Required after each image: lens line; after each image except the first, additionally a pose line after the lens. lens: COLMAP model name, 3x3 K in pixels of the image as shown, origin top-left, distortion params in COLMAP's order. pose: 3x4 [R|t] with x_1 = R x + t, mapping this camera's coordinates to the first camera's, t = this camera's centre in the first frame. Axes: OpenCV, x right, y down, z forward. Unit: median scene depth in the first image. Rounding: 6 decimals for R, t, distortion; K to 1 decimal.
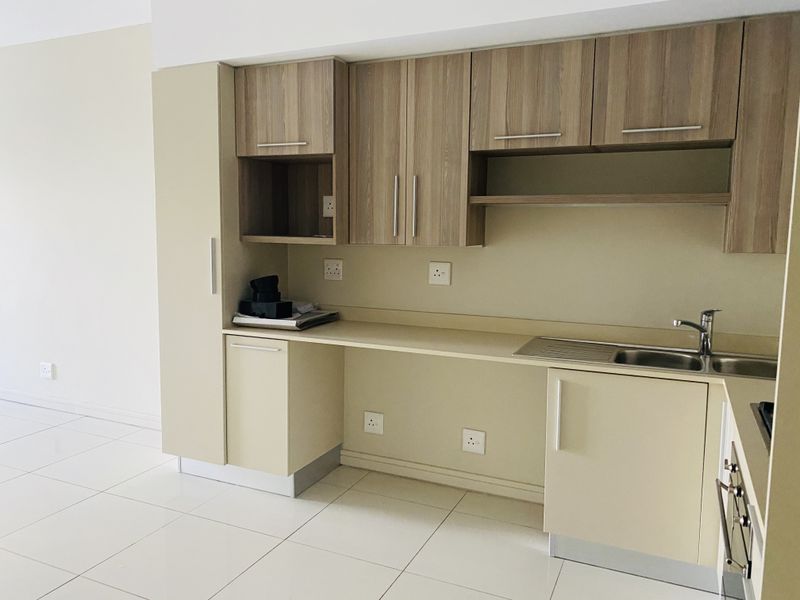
lens RADIAL K [[611.2, 0, 403.0], [0, 611.2, 294.7], [0, 0, 1]] dist [0.035638, -0.029850]
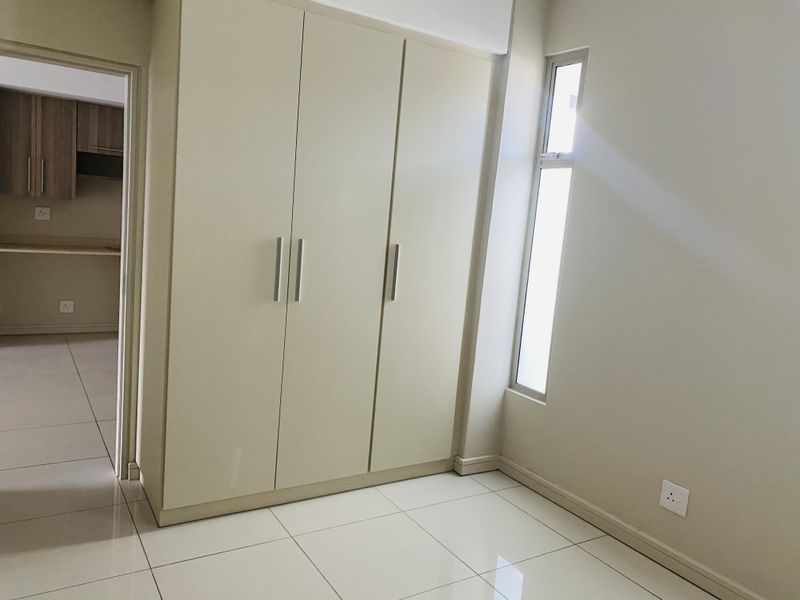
lens RADIAL K [[611.2, 0, 402.0], [0, 611.2, 301.5], [0, 0, 1]] dist [0.035638, -0.029850]
pose [[0.548065, -0.077451, 0.832842, -1.018912], [0.007597, 0.996124, 0.087637, 0.082310], [-0.836401, -0.041703, 0.546529, -0.989751]]
